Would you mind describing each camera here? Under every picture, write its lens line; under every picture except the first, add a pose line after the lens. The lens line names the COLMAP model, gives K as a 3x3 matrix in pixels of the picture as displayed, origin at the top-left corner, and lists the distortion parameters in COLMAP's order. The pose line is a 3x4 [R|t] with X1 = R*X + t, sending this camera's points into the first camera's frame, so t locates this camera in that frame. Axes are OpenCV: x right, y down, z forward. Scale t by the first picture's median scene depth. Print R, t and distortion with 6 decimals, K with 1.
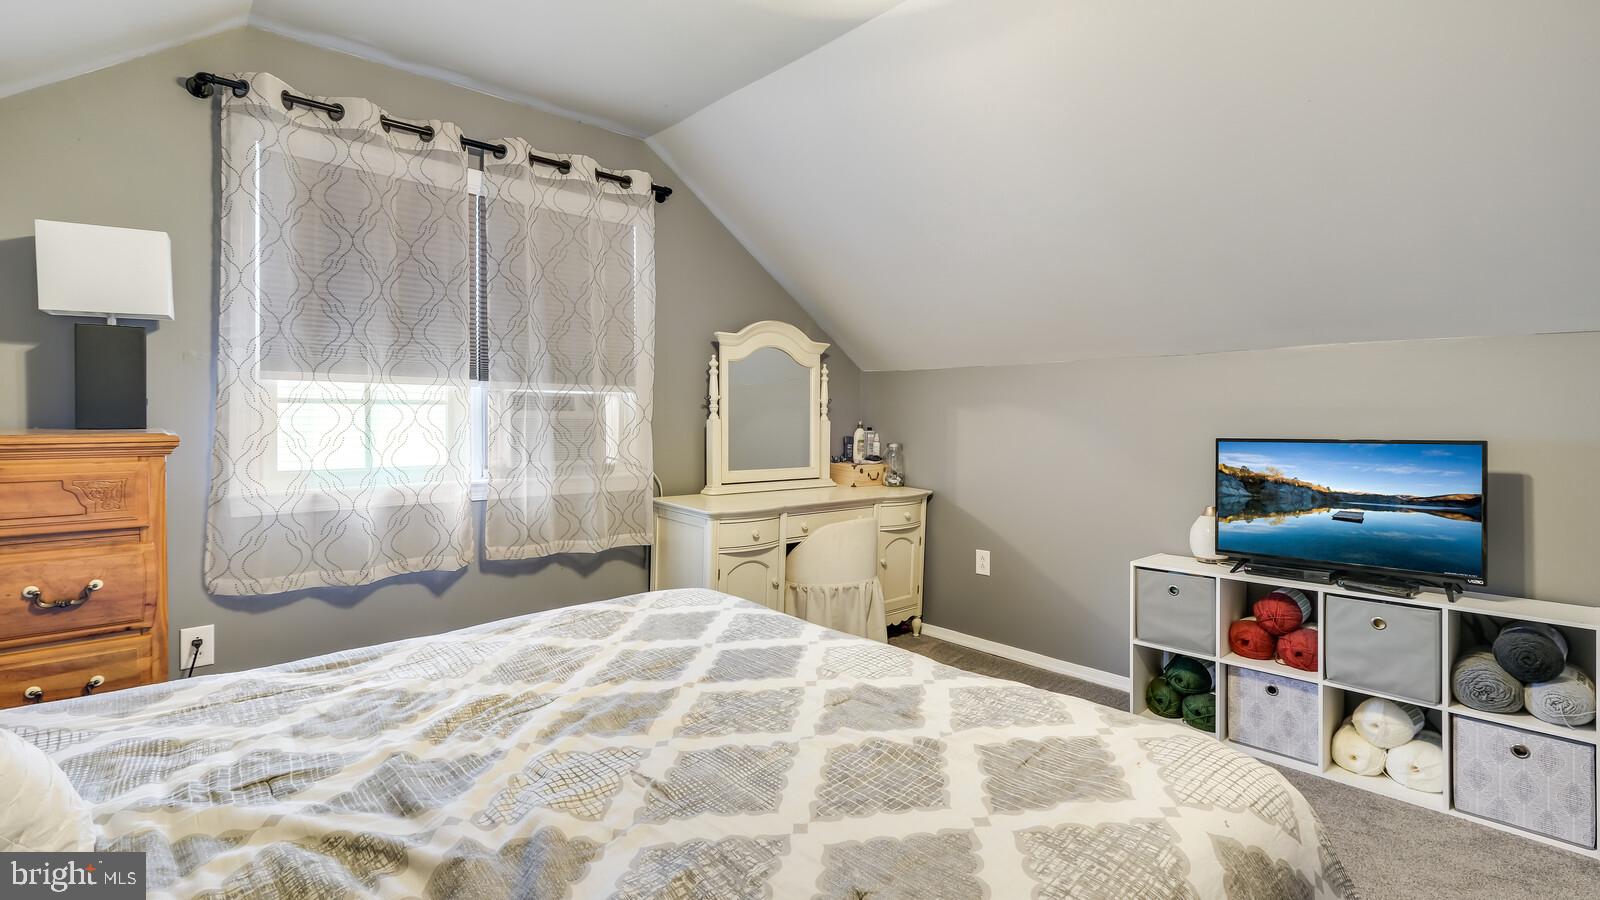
lens RADIAL K [[728.1, 0, 799.0], [0, 728.1, 436.1], [0, 0, 1]] dist [0.005364, 0.000794]
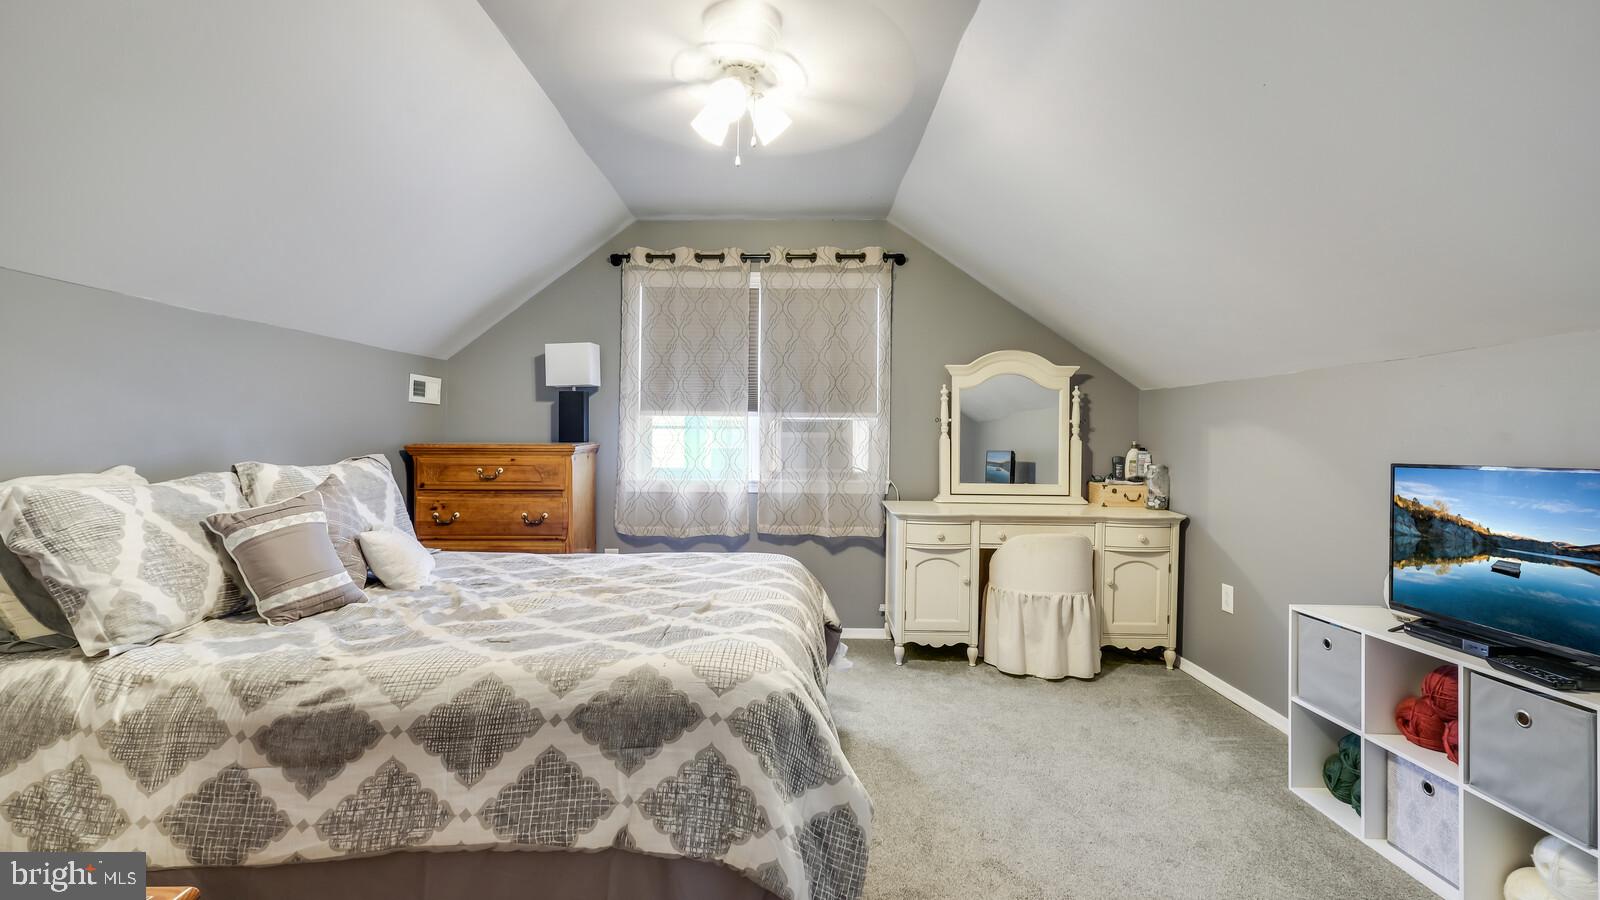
lens RADIAL K [[709.4, 0, 795.5], [0, 709.4, 448.0], [0, 0, 1]] dist [0.006140, 0.000591]
pose [[0.735703, 0.008735, -0.677248, 0.637449], [-0.018823, 0.999794, -0.007553, 0.006403], [0.677043, 0.018305, 0.735716, -0.015465]]
